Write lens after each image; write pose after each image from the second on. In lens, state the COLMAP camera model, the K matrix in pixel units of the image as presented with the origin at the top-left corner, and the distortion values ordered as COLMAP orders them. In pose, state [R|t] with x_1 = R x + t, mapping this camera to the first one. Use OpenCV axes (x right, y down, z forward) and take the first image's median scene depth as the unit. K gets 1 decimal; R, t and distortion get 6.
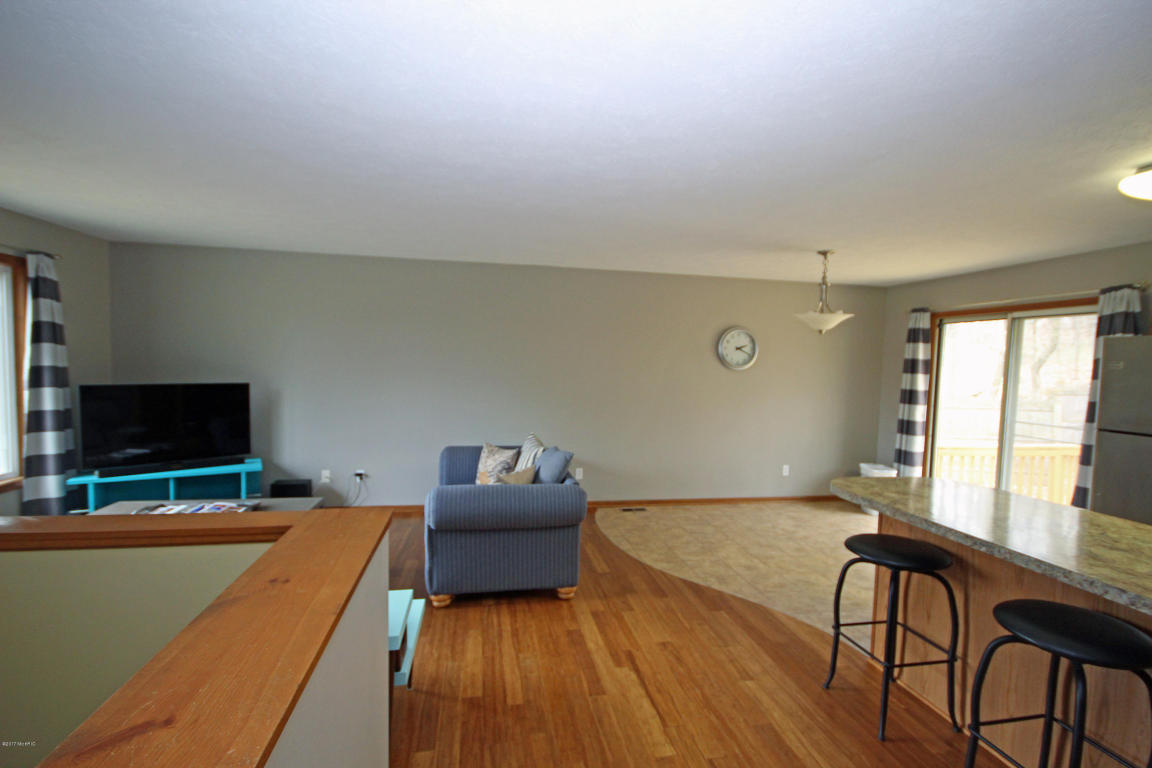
lens RADIAL K [[533.1, 0, 577.7], [0, 533.1, 393.9], [0, 0, 1]] dist [0.000160, -0.003291]
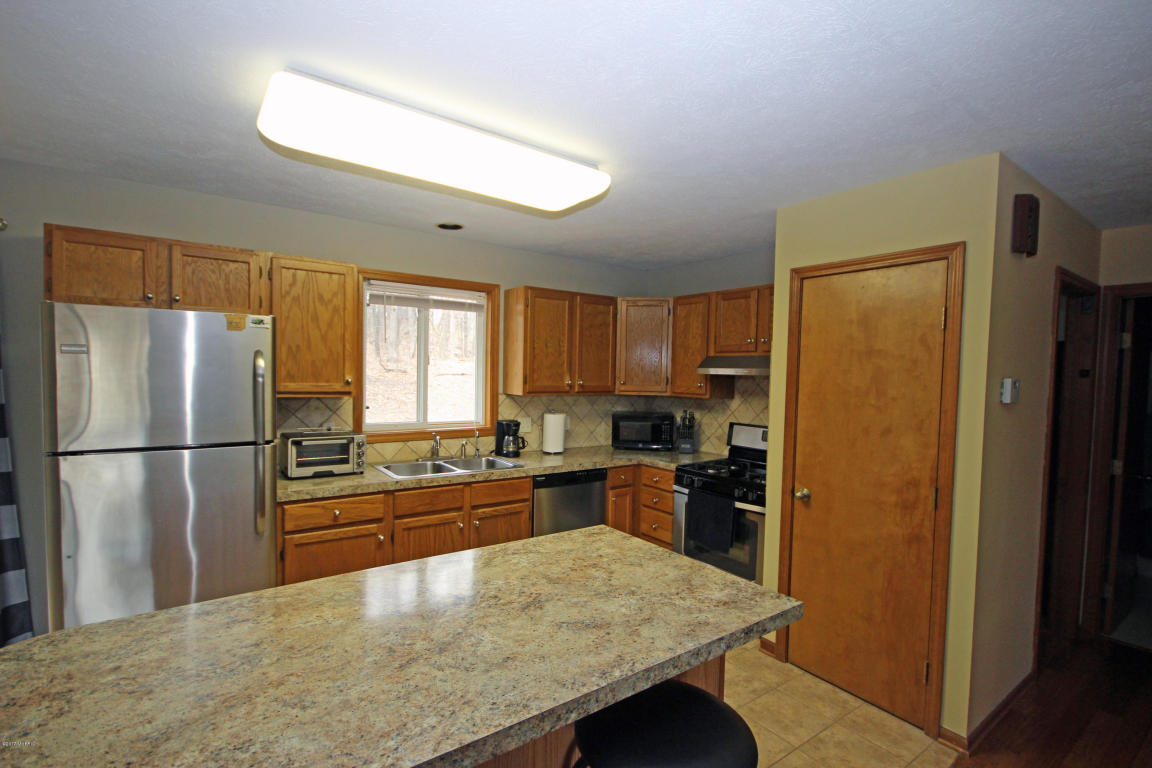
lens RADIAL K [[533.1, 0, 577.9], [0, 533.1, 394.4], [0, 0, 1]] dist [0.000160, -0.003291]
pose [[-0.423064, -0.073037, 0.903152, 0.140505], [0.022482, 0.995593, 0.091044, -0.032719], [-0.905821, 0.058822, -0.419557, 0.544015]]
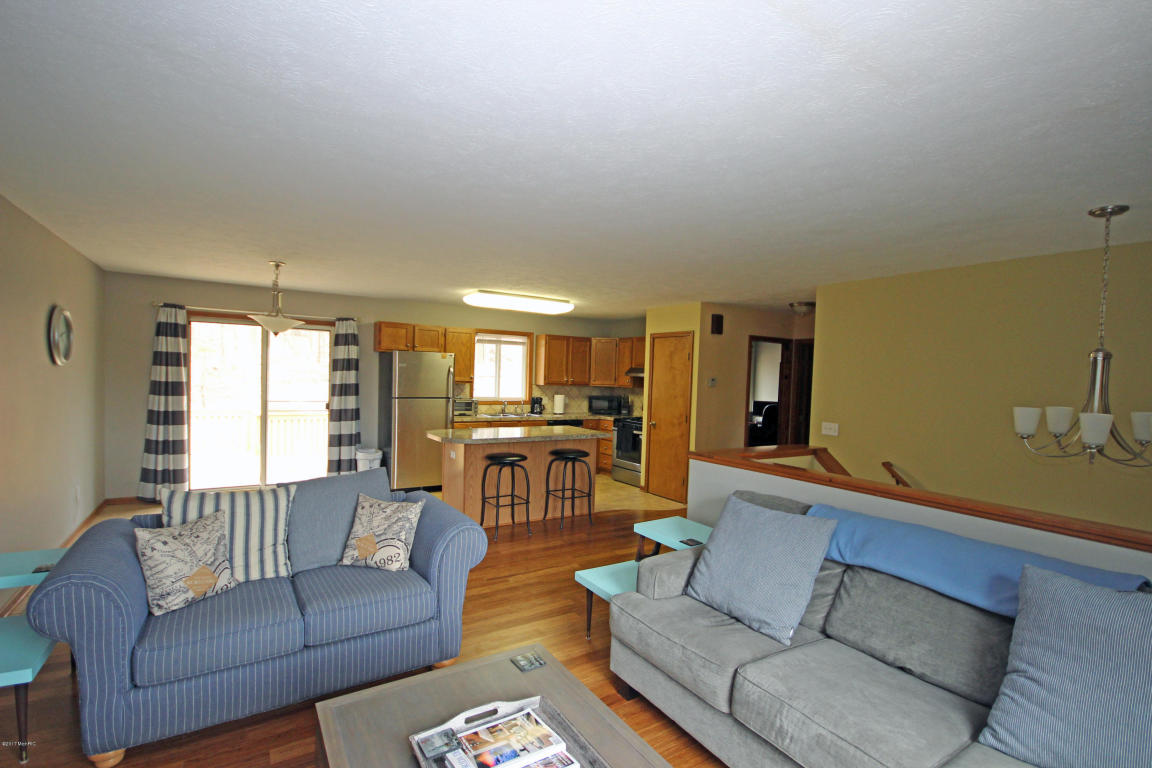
lens RADIAL K [[533.1, 0, 579.4], [0, 533.1, 398.9], [0, 0, 1]] dist [0.000160, -0.003291]
pose [[-0.373651, -0.079608, 0.924147, -0.831796], [0.014731, 0.995675, 0.091726, -0.075961], [-0.927453, 0.047887, -0.370862, 0.845810]]
